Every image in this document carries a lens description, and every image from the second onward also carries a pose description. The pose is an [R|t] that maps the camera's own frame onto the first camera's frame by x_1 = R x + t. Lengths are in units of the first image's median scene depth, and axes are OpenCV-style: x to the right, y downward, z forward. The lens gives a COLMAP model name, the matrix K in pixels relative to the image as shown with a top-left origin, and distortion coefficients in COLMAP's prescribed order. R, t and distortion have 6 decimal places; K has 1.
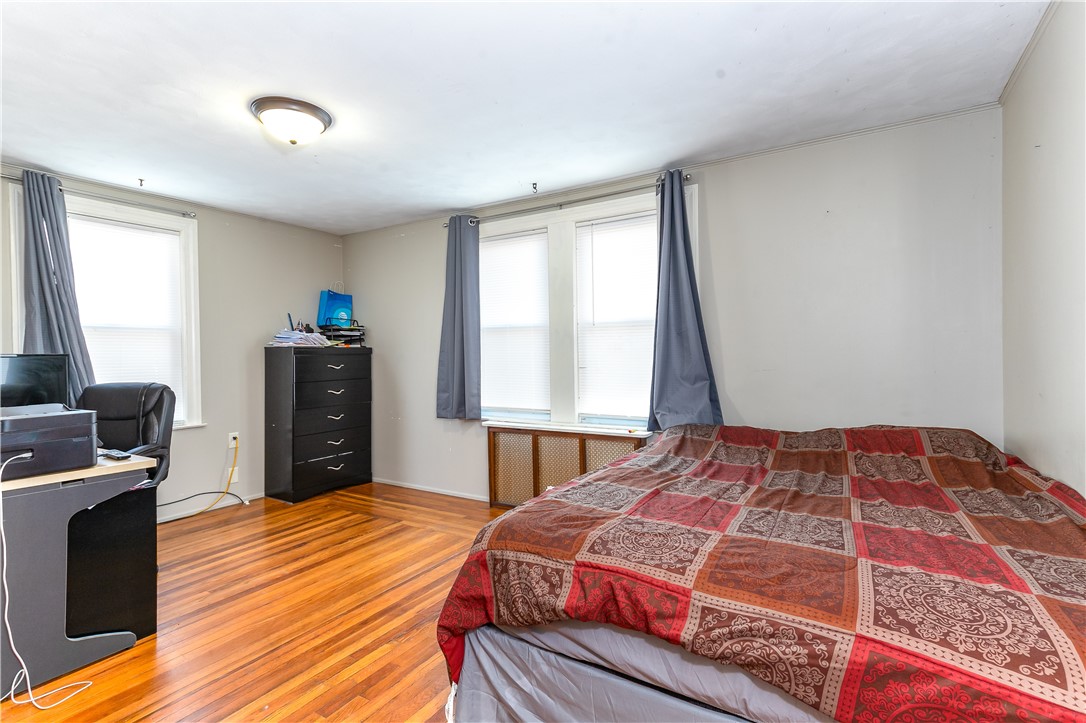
lens RADIAL K [[501.1, 0, 542.1], [0, 501.1, 358.9], [0, 0, 1]] dist [0.006176, 0.000363]
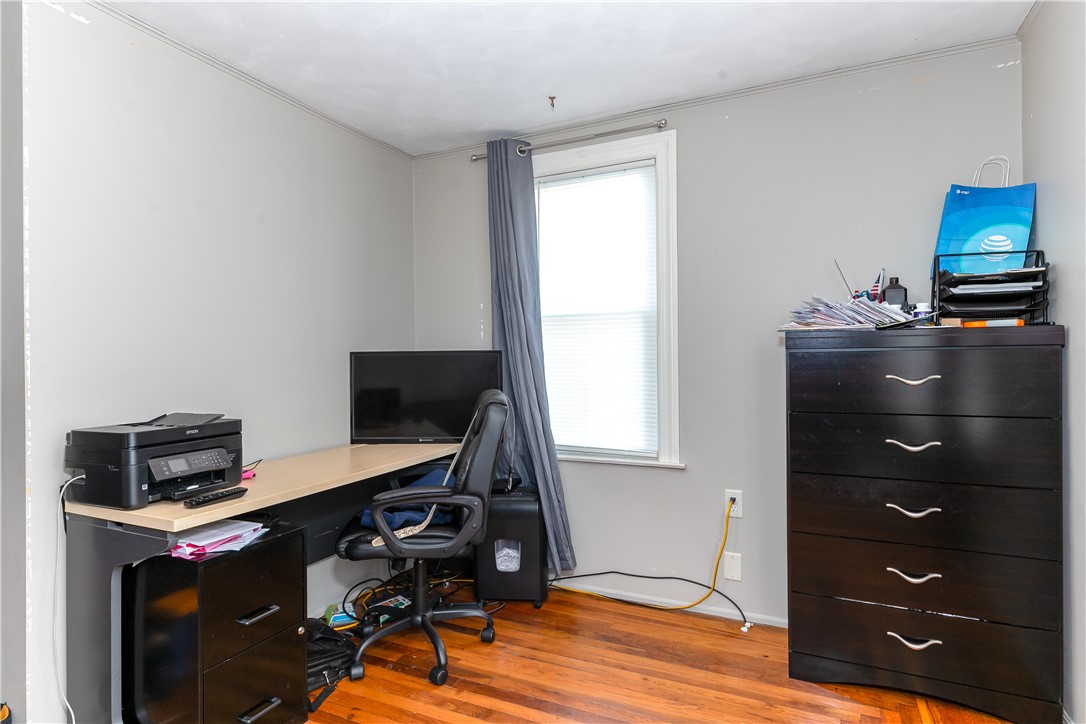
lens RADIAL K [[574.7, 0, 541.9], [0, 574.7, 360.0], [0, 0, 1]] dist [0.005063, 0.000283]
pose [[0.105135, 0.017012, -0.994312, -0.005377], [-0.000968, 0.999855, 0.017004, -0.007702], [0.994457, -0.000825, 0.105136, 0.724839]]
